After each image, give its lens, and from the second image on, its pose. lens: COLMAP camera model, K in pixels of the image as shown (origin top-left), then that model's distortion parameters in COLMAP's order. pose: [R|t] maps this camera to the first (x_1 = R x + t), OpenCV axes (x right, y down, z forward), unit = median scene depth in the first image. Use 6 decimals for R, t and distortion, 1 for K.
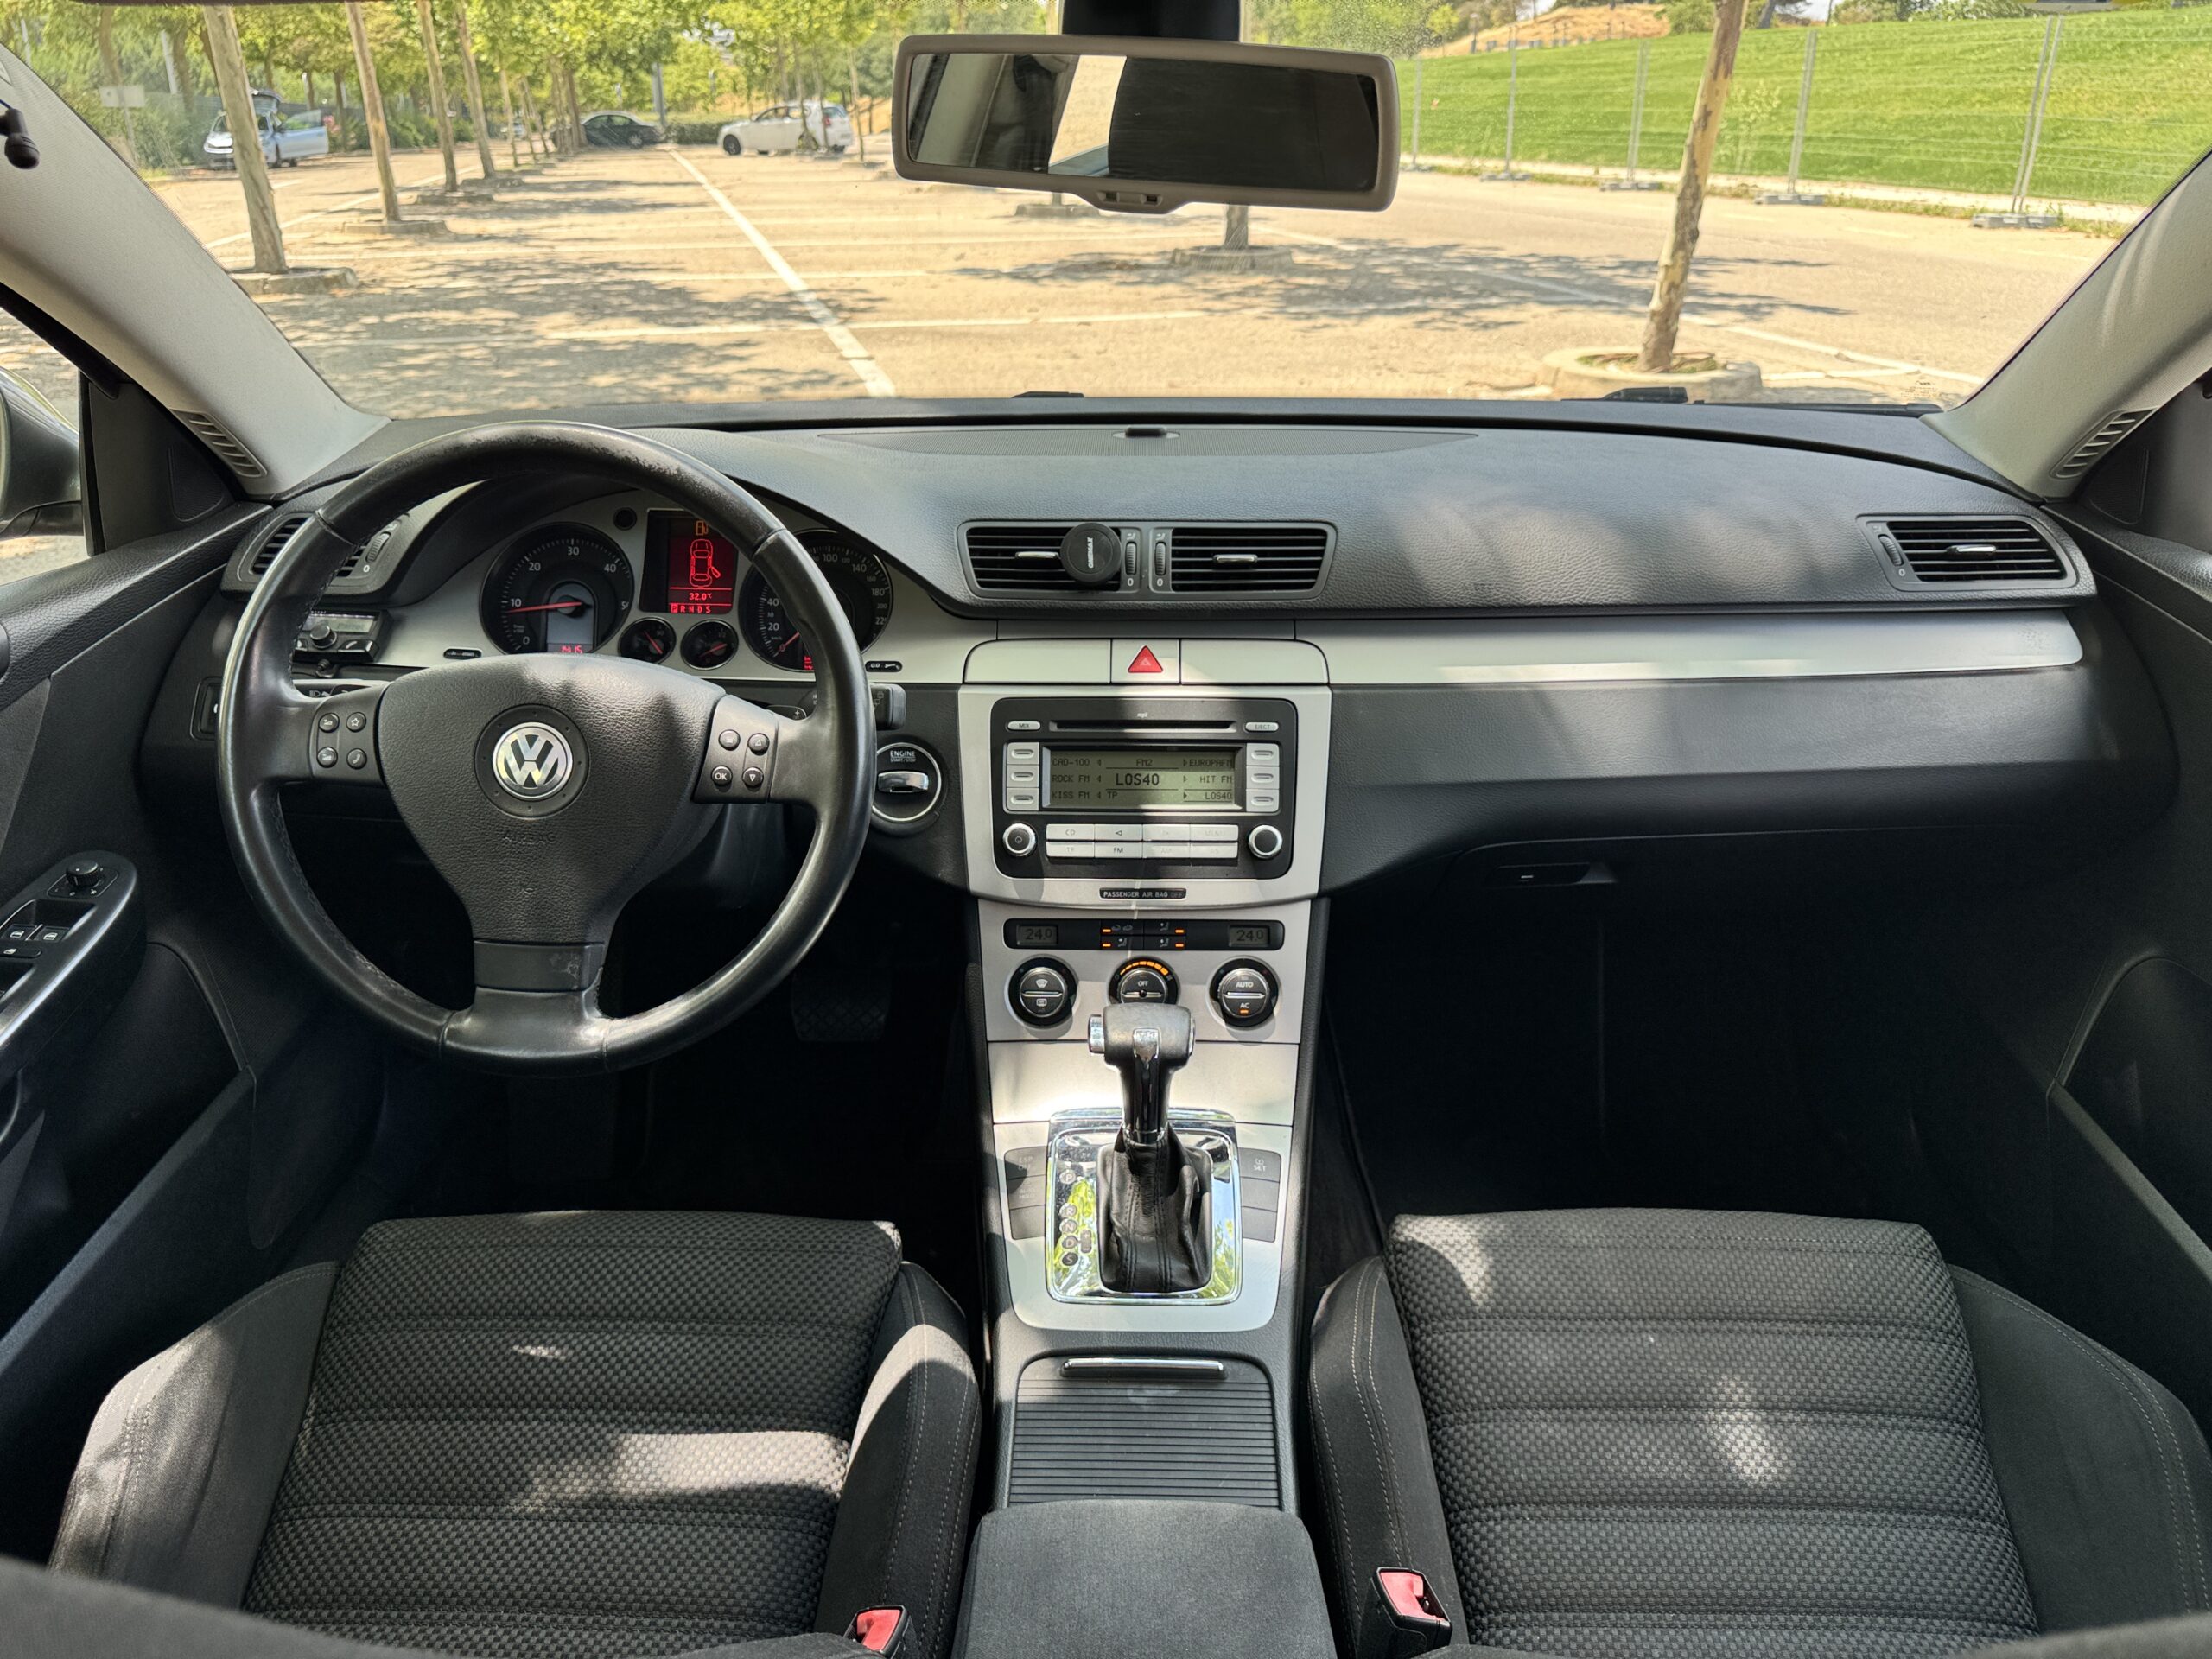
lens RADIAL K [[1552.2, 0, 1098.3], [0, 1552.2, 807.8], [0, 0, 1]] dist [0.022967, -0.016073]
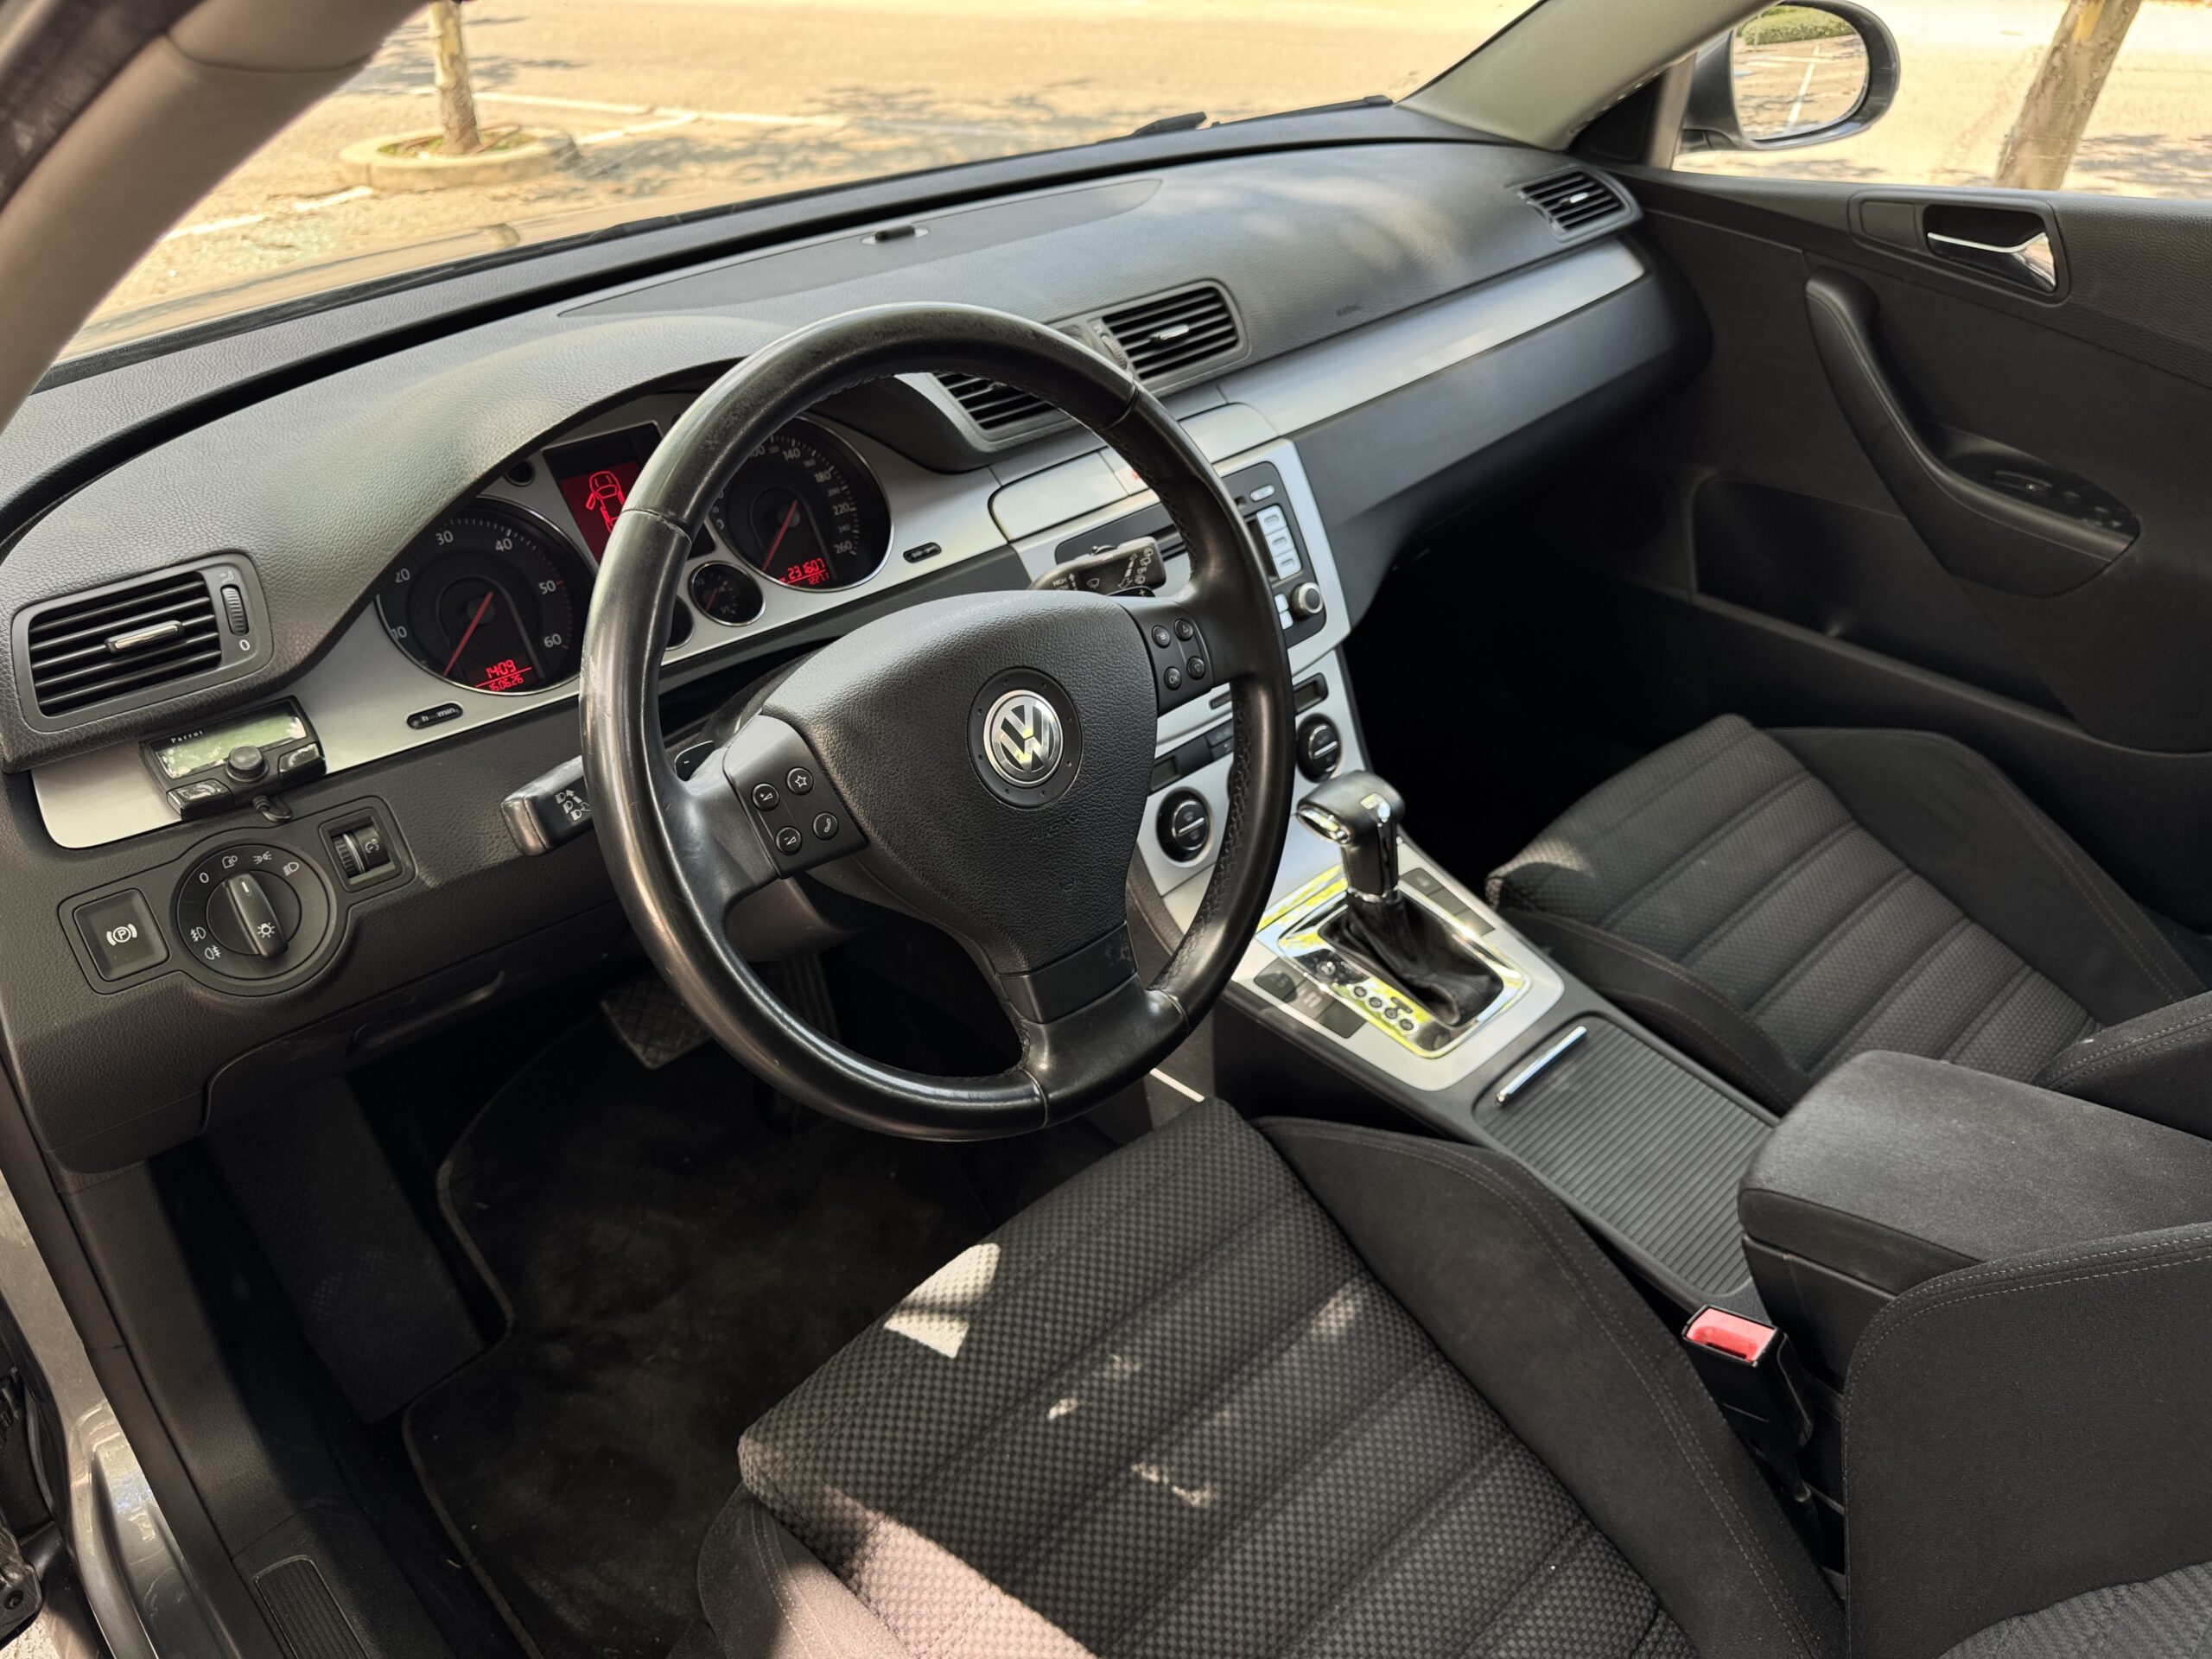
lens RADIAL K [[1552.2, 0, 1111.8], [0, 1552.2, 840.4], [0, 0, 1]] dist [0.022967, -0.016073]
pose [[0.709434, -0.403715, 0.577683, -0.668328], [0.316710, 0.914870, 0.250417, -0.136451], [-0.629601, 0.005303, 0.776900, 0.299919]]
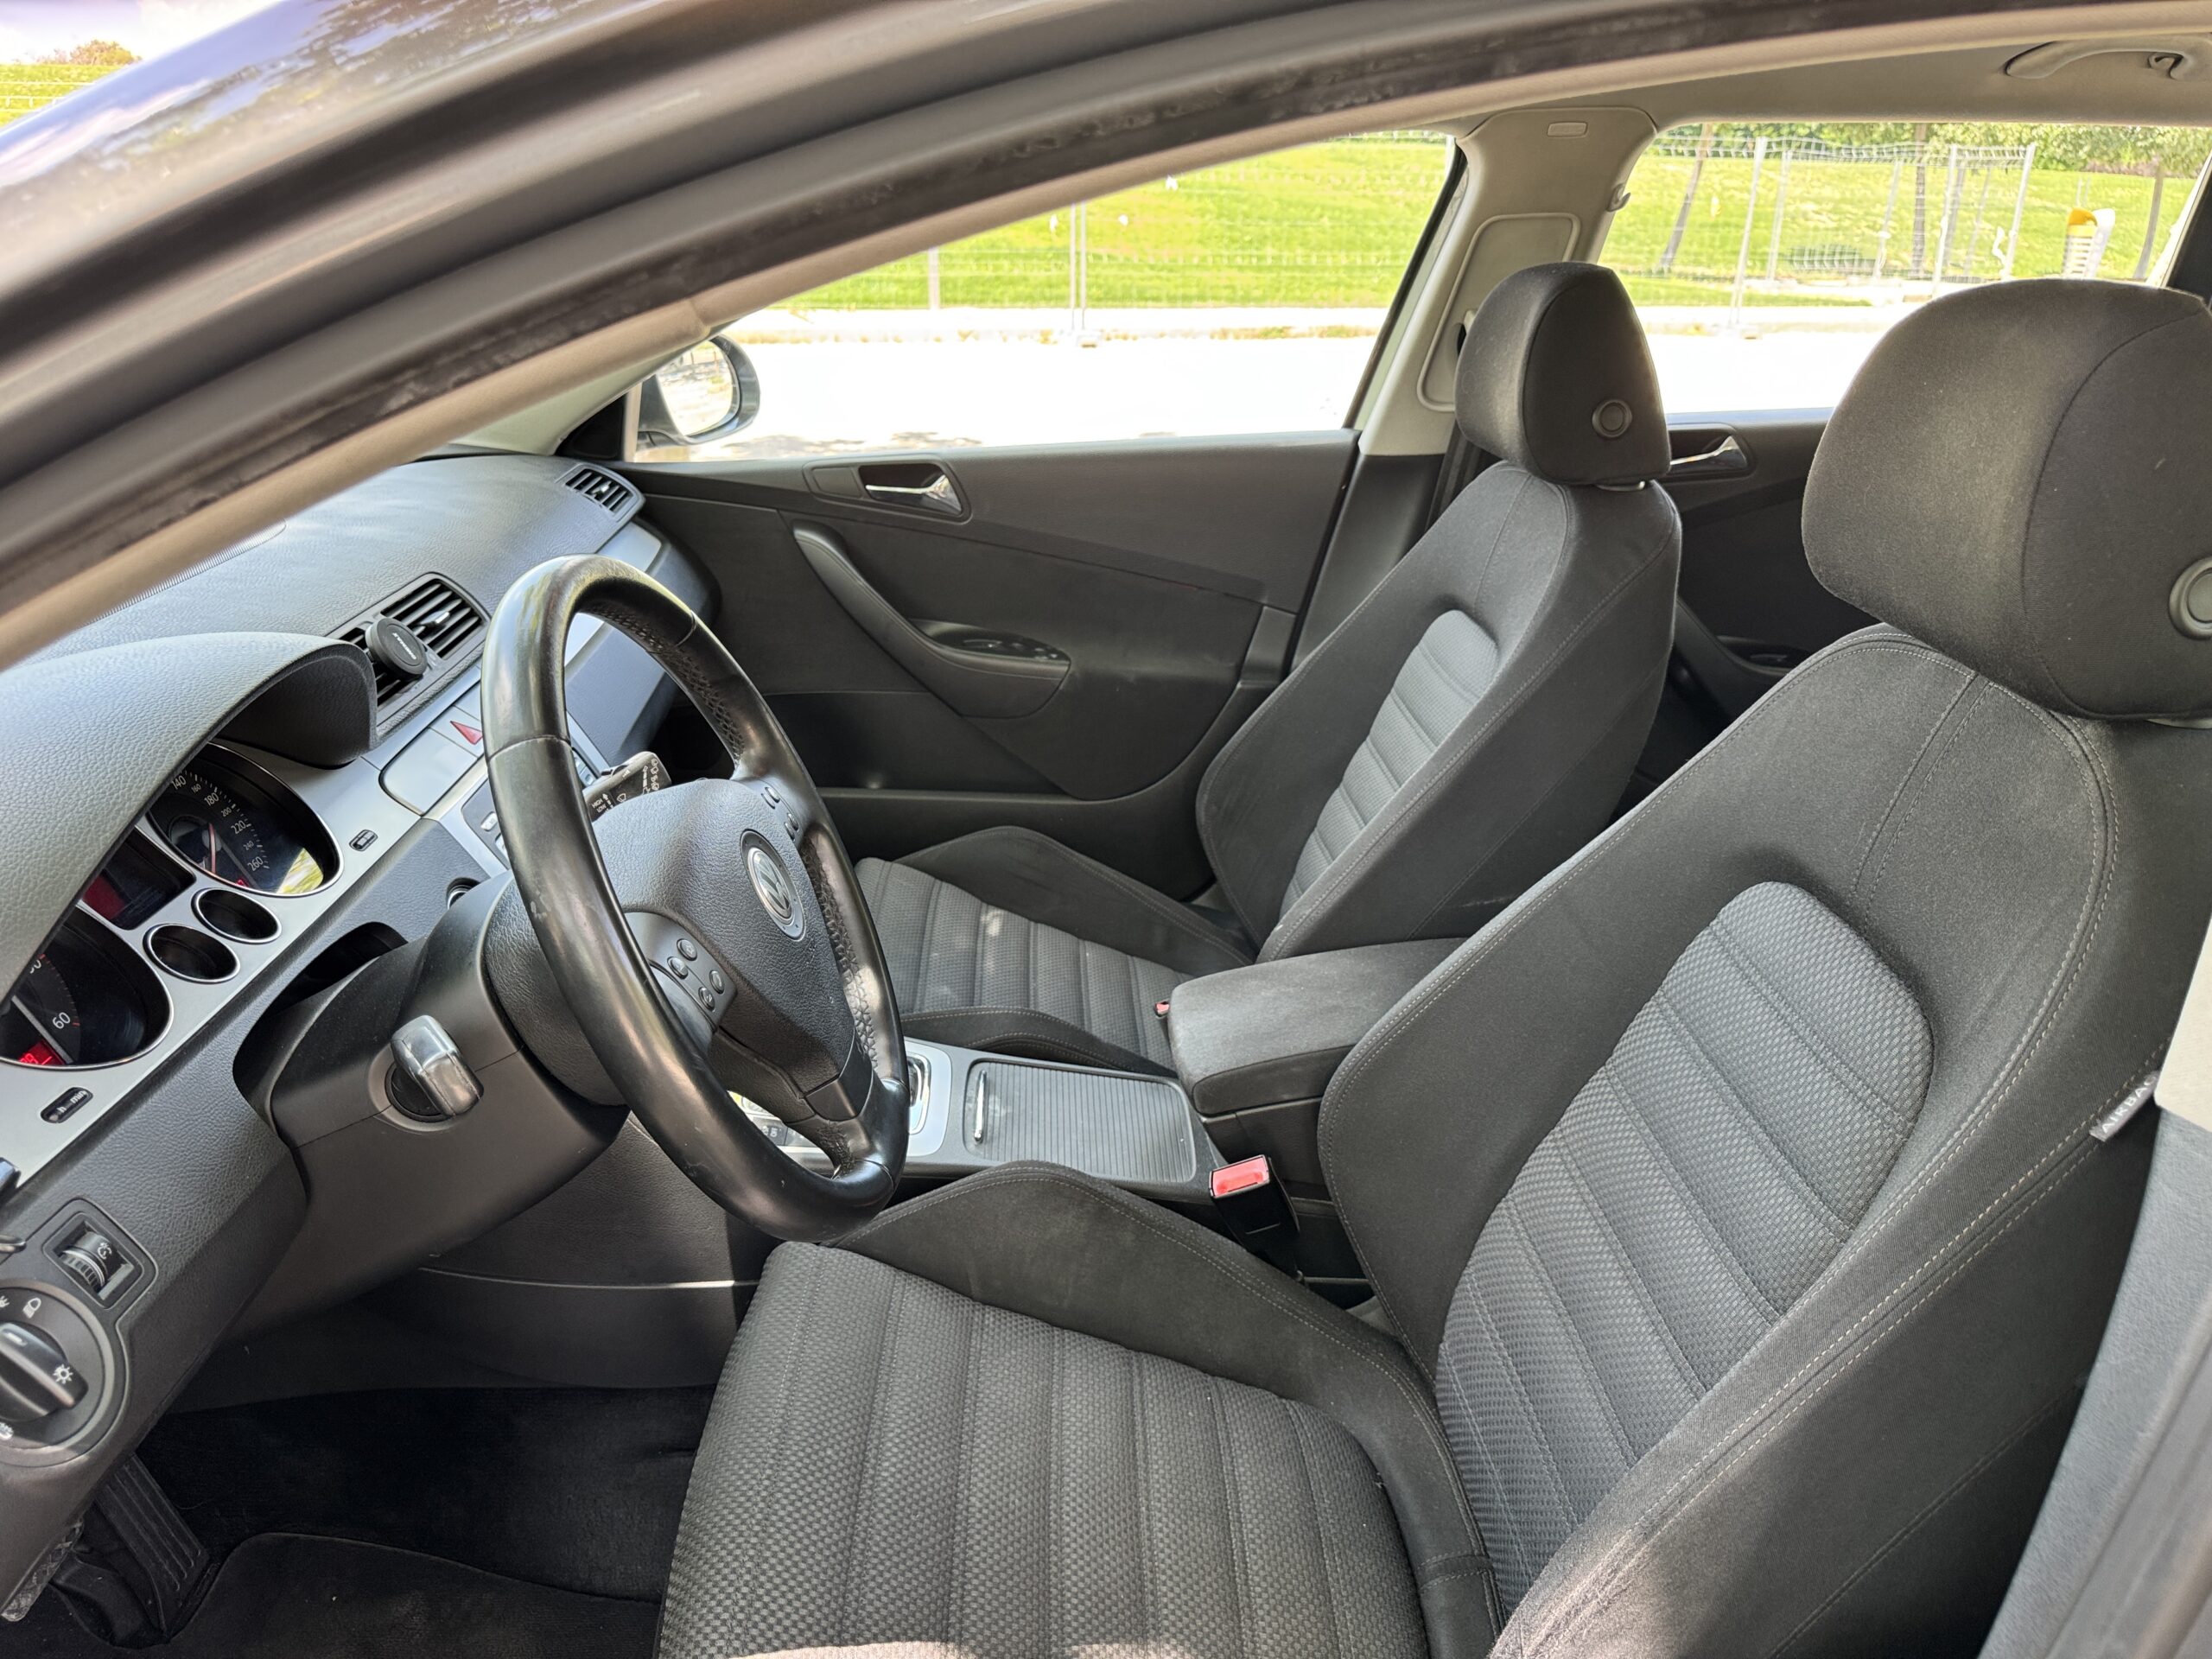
lens RADIAL K [[1552.2, 0, 1111.3], [0, 1552.2, 845.2], [0, 0, 1]] dist [0.022967, -0.016073]
pose [[-0.059285, -0.386831, 0.920243, -1.016937], [0.398011, 0.836260, 0.377170, -0.267002], [-0.915463, 0.388627, 0.104385, 0.588991]]
